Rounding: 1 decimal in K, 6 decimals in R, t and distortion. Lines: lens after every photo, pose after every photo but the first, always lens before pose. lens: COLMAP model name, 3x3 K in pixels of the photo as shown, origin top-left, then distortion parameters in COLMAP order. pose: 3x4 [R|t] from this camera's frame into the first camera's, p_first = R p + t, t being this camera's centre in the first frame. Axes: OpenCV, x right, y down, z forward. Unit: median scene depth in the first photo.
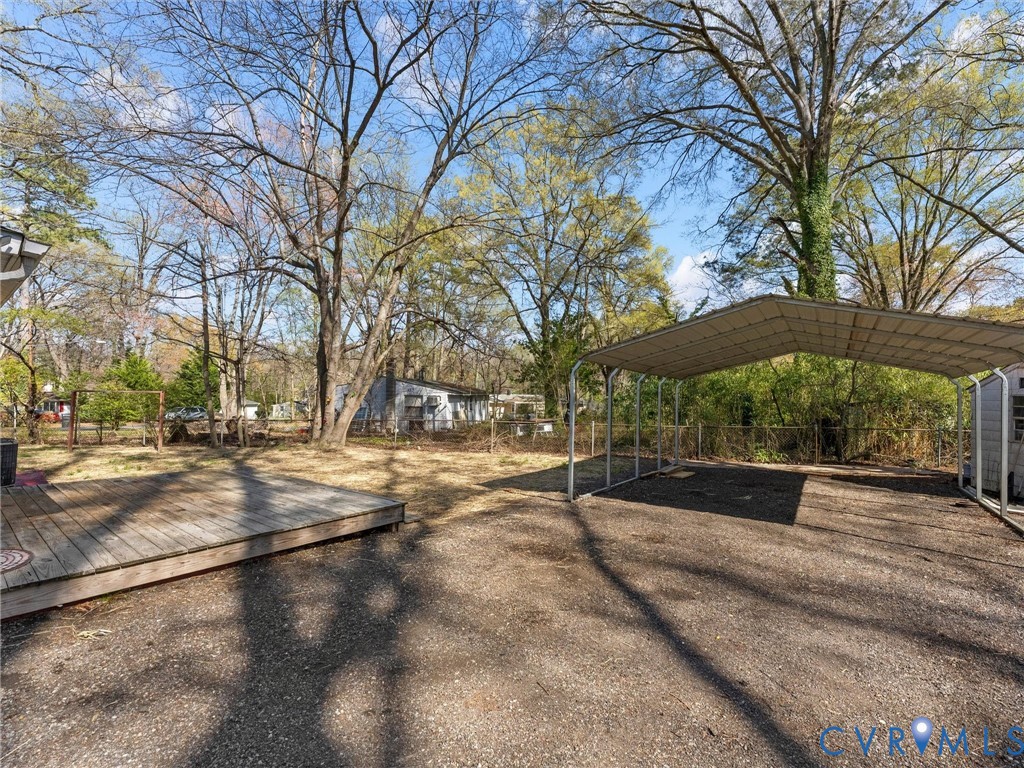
lens RADIAL K [[464.6, 0, 510.3], [0, 464.6, 382.8], [0, 0, 1]] dist [0.002183, 0.000101]
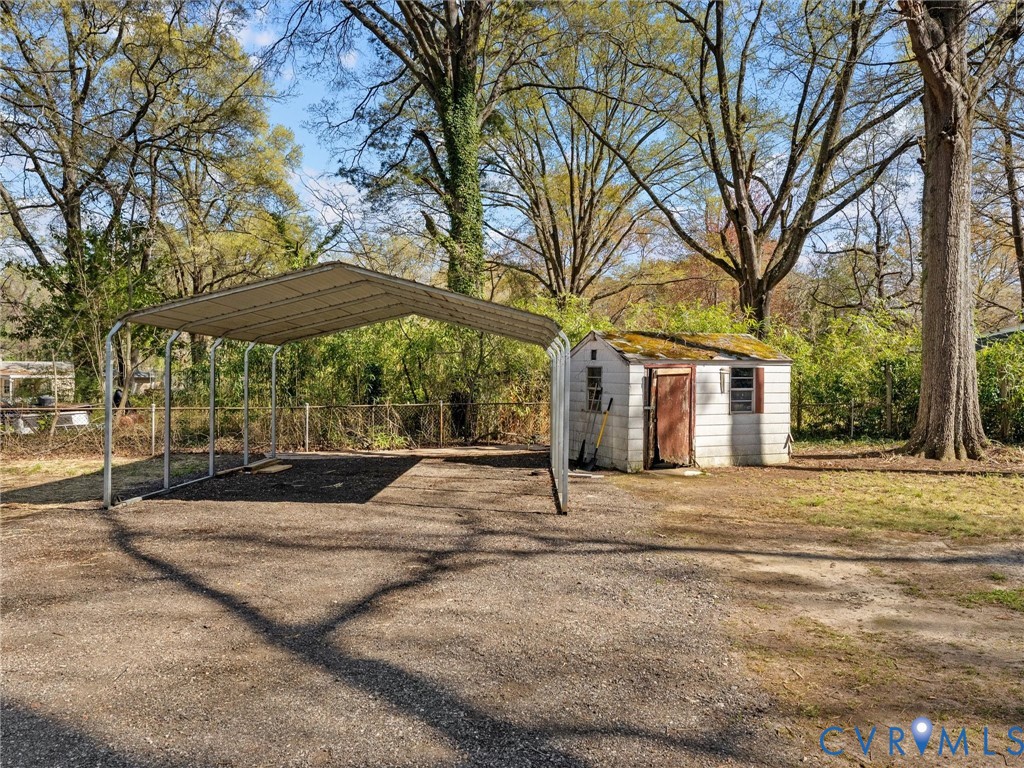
lens RADIAL K [[772.2, 0, 514.0], [0, 772.2, 387.5], [0, 0, 1]] dist [0.007303, -0.009356]
pose [[0.831698, -0.015597, 0.555009, -0.003967], [-0.017801, 0.998342, 0.054732, -0.005476], [-0.554942, -0.055400, 0.830042, -0.103980]]
